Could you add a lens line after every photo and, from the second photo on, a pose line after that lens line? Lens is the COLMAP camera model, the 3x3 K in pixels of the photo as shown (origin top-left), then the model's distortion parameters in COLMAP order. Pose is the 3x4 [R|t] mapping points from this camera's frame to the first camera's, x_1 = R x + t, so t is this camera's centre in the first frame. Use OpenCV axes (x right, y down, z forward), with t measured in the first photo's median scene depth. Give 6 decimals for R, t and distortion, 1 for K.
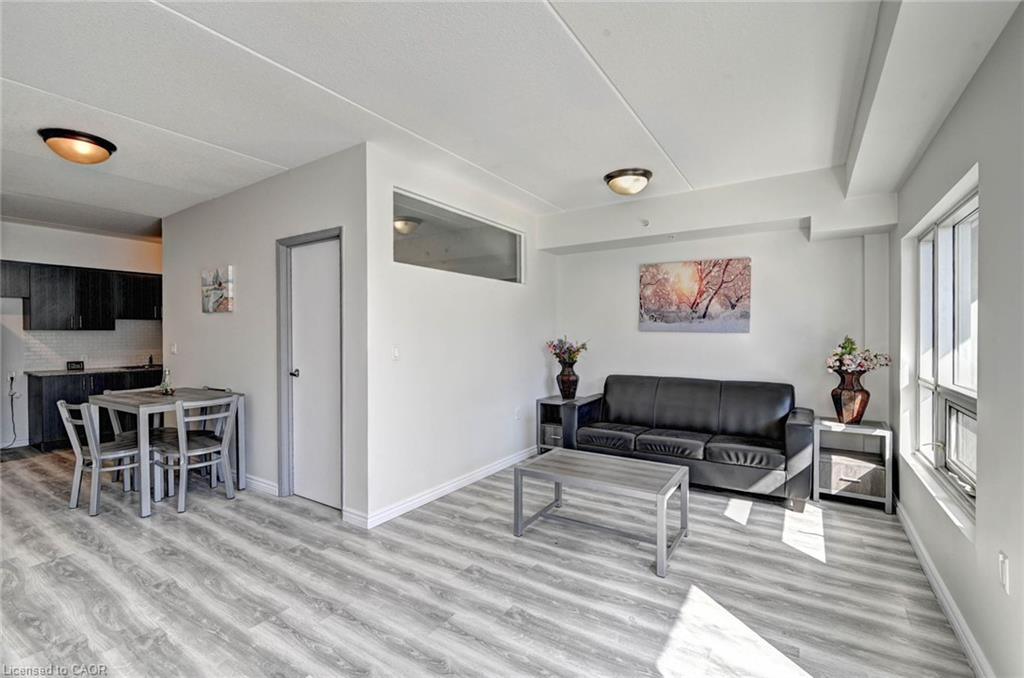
lens RADIAL K [[459.2, 0, 515.5], [0, 459.2, 331.4], [0, 0, 1]] dist [0.008434, 0.000058]
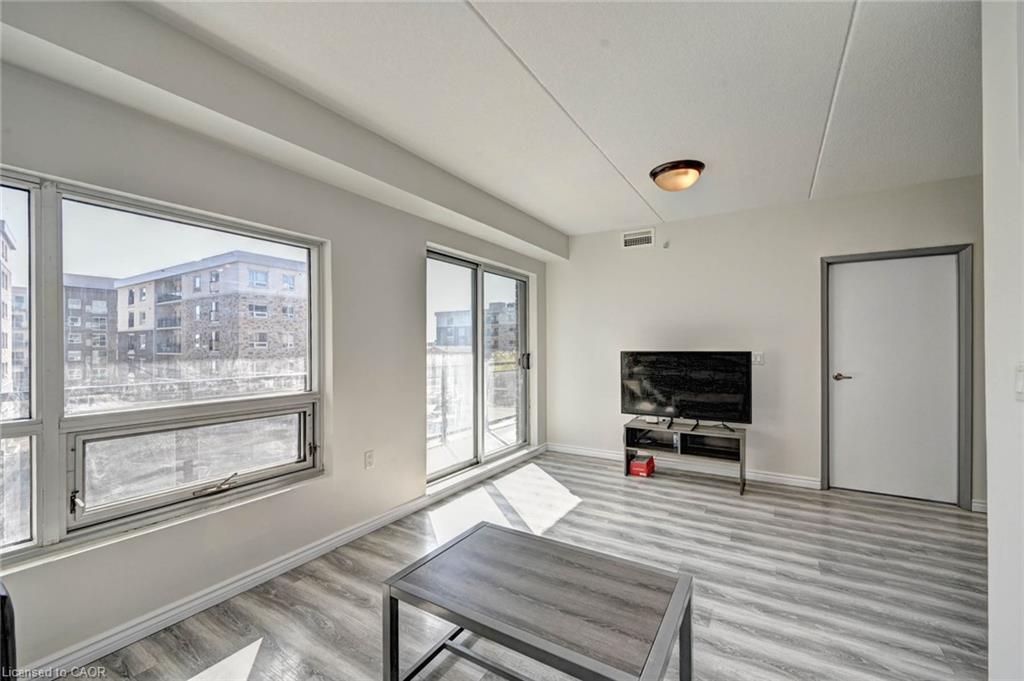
lens RADIAL K [[422.8, 0, 517.9], [0, 422.8, 347.8], [0, 0, 1]] dist [-0.001300, 0.001187]
pose [[-0.999927, 0.003324, -0.011610, 0.171819], [0.003420, 0.999960, -0.008255, 0.012687], [0.011582, -0.008294, -0.999899, 1.199503]]
